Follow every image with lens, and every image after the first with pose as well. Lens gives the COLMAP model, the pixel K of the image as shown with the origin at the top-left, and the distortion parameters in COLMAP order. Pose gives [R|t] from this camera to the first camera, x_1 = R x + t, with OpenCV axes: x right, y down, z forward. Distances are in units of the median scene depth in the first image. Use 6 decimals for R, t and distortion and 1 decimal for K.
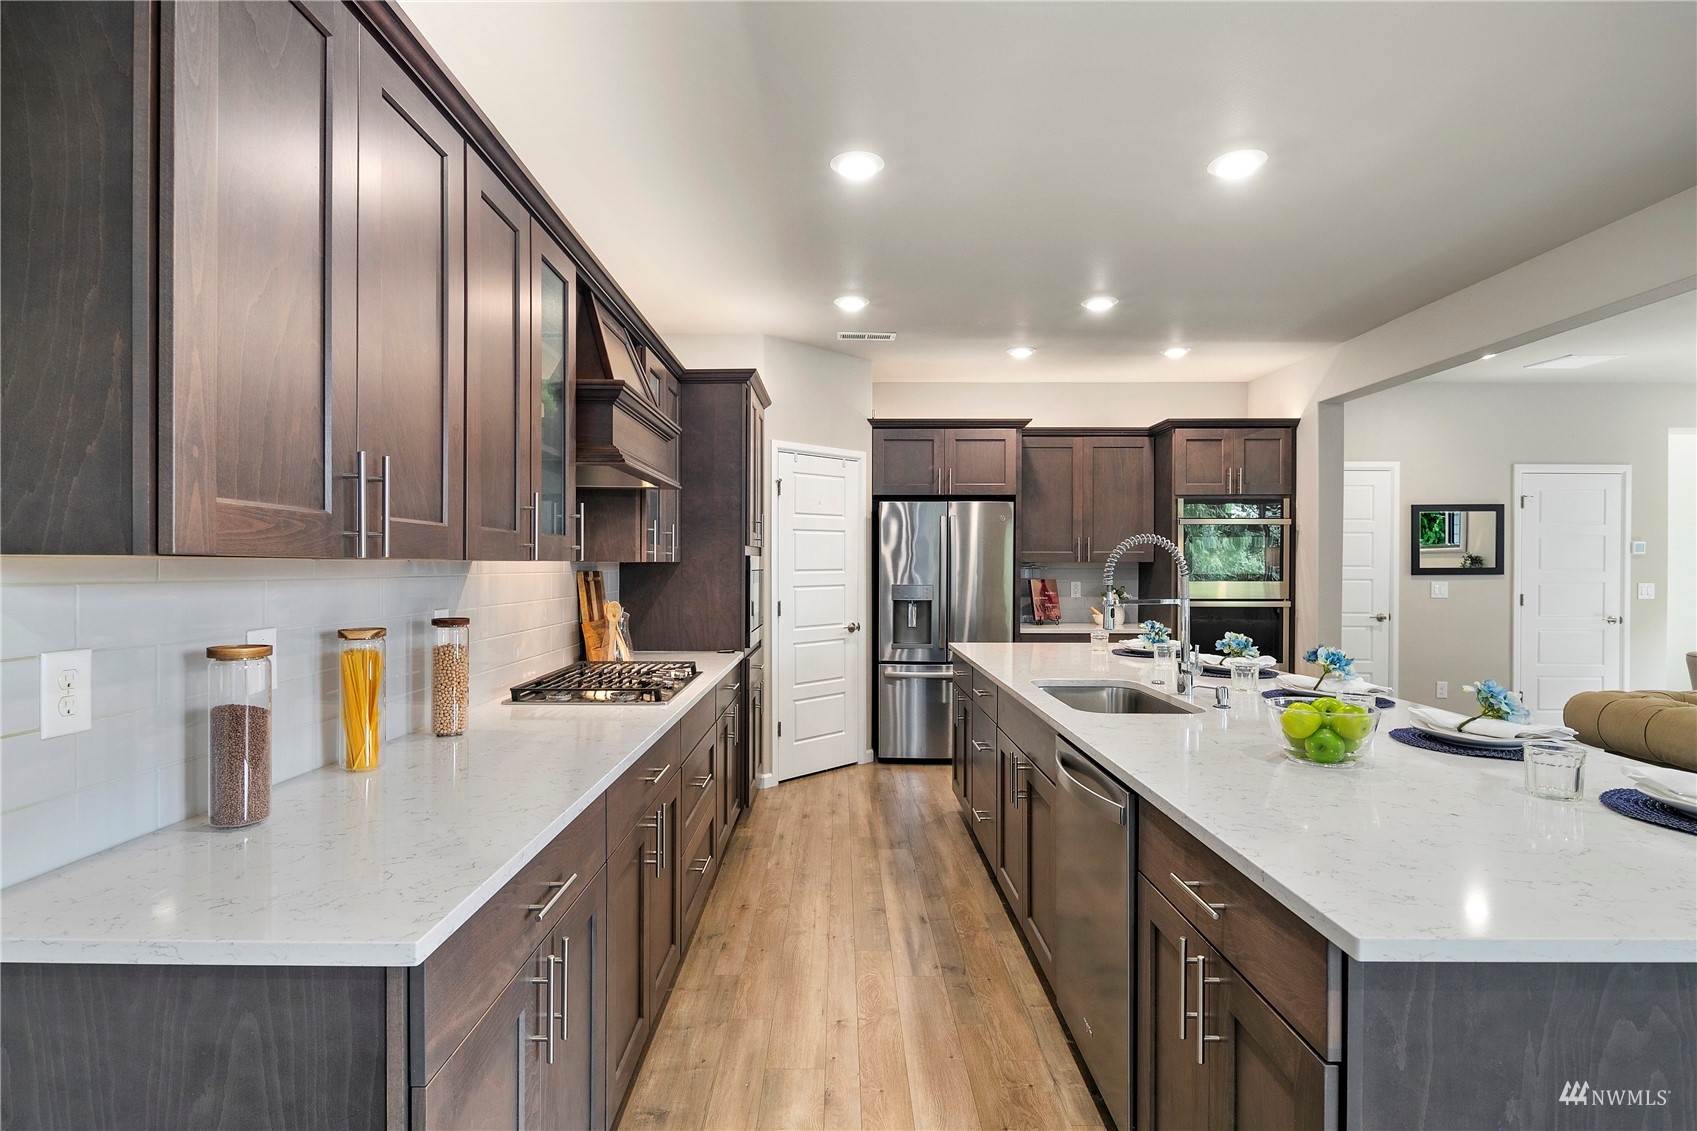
lens RADIAL K [[824.0, 0, 838.2], [0, 824.0, 597.0], [0, 0, 1]] dist [0.002648, 0.000128]
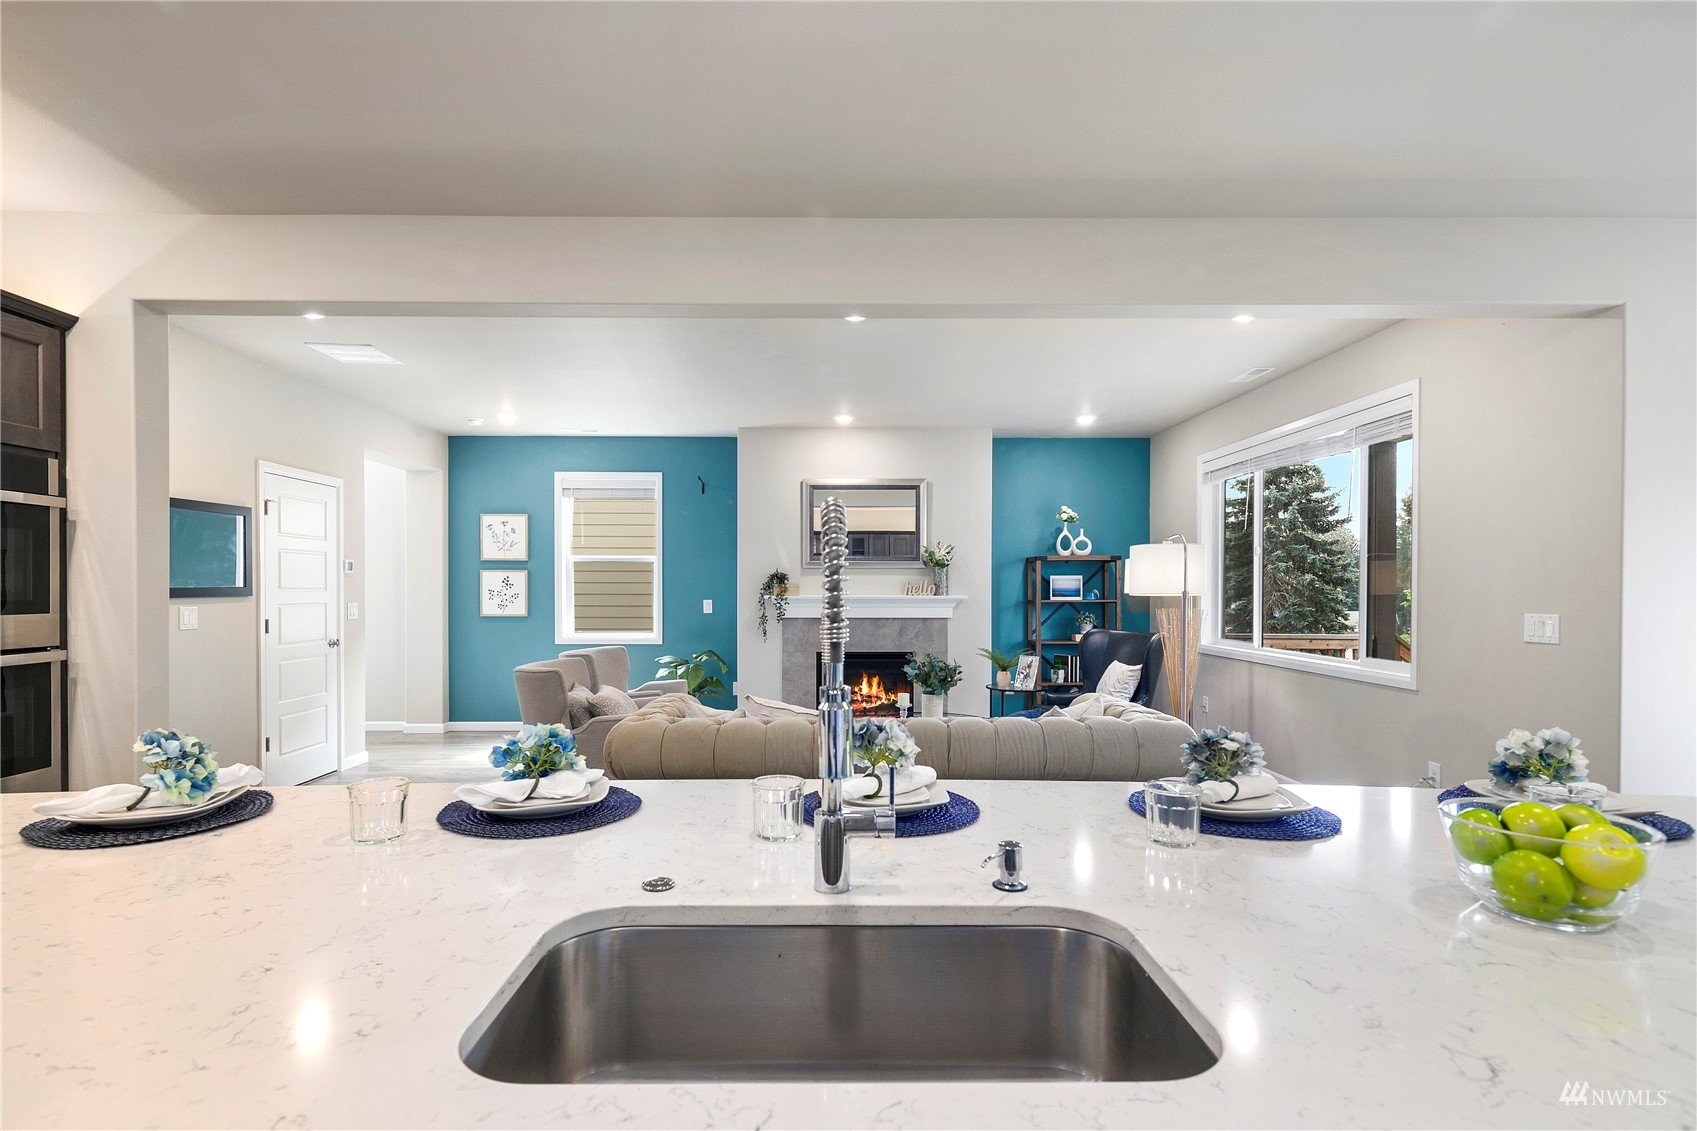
lens RADIAL K [[824.0, 0, 838.2], [0, 824.0, 597.0], [0, 0, 1]] dist [0.002648, 0.000128]
pose [[-0.014276, -0.013465, 0.999807, -0.001328], [0.037434, 0.999201, 0.013991, -0.017935], [-0.999197, 0.037627, -0.013761, 0.498116]]
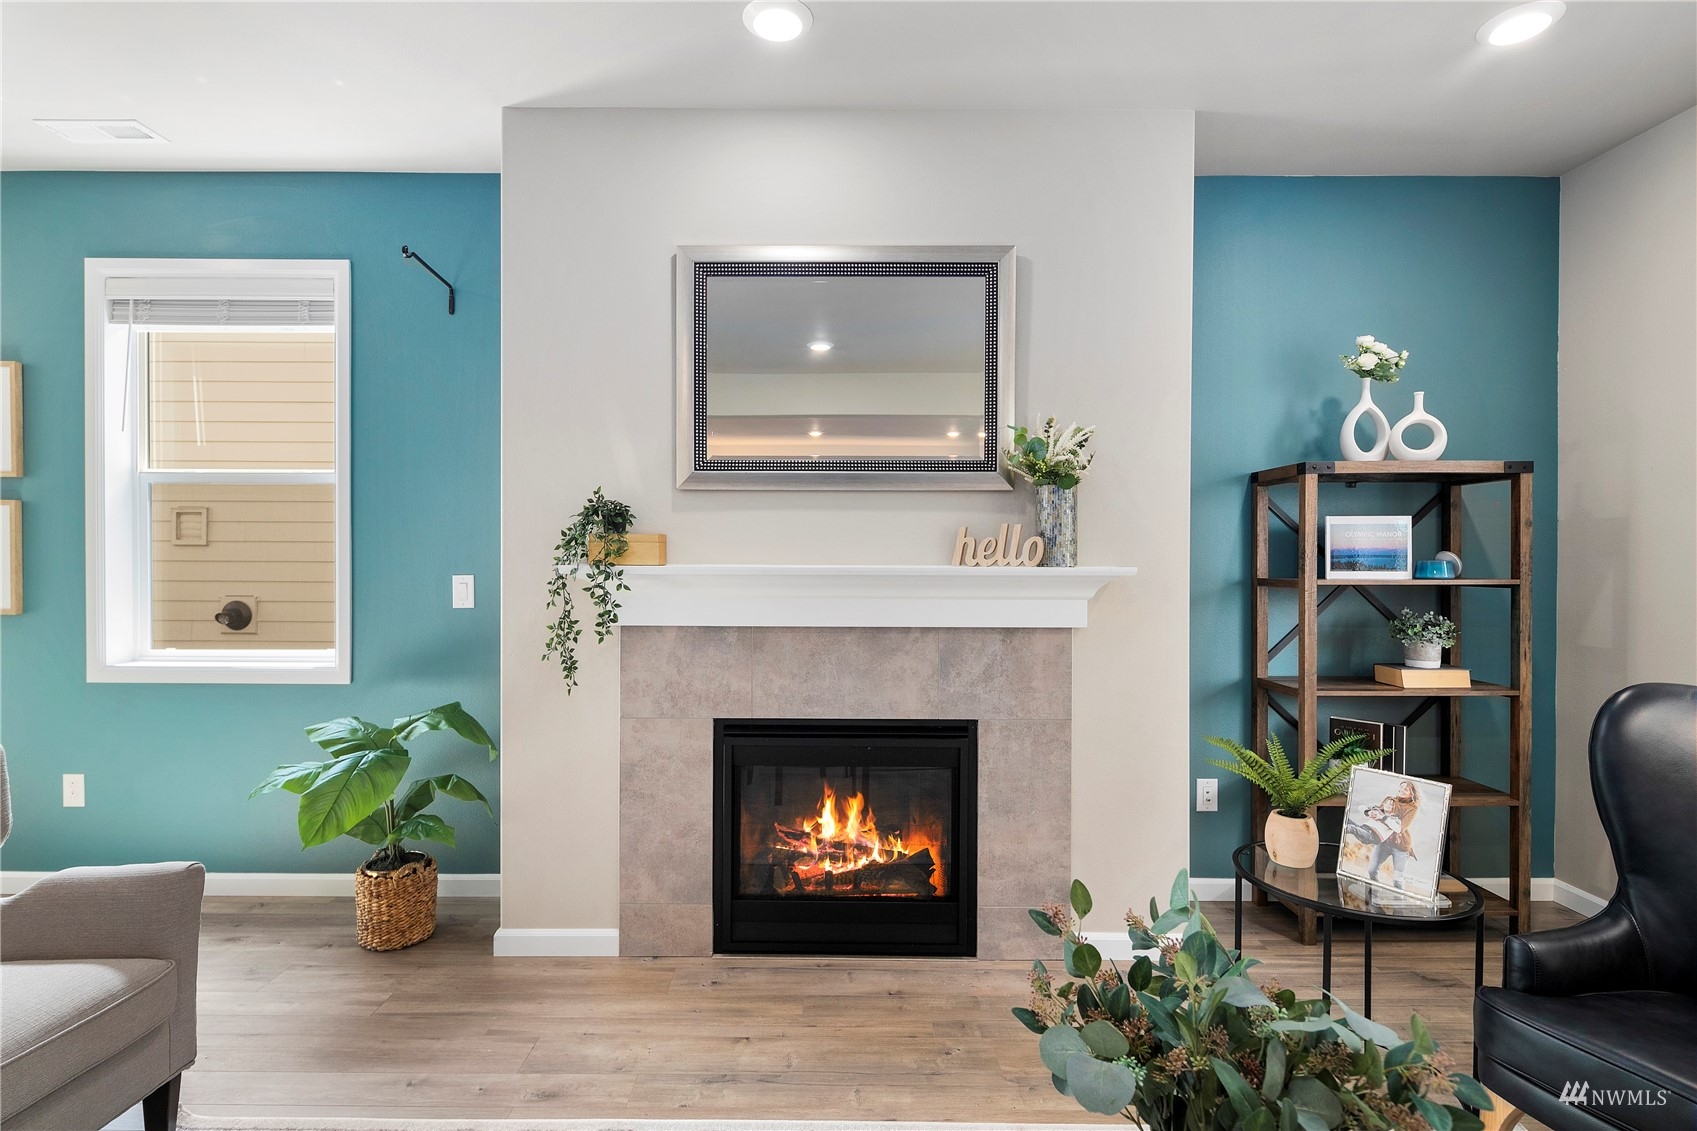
lens RADIAL K [[830.0, 0, 829.7], [0, 830.0, 557.0], [0, 0, 1]] dist [0.001102, -0.000824]
pose [[-0.004521, 0.000015, 0.999990, 0.812401], [0.033788, 0.999429, 0.000138, -0.005892], [-0.999419, 0.033788, -0.004519, 0.449755]]
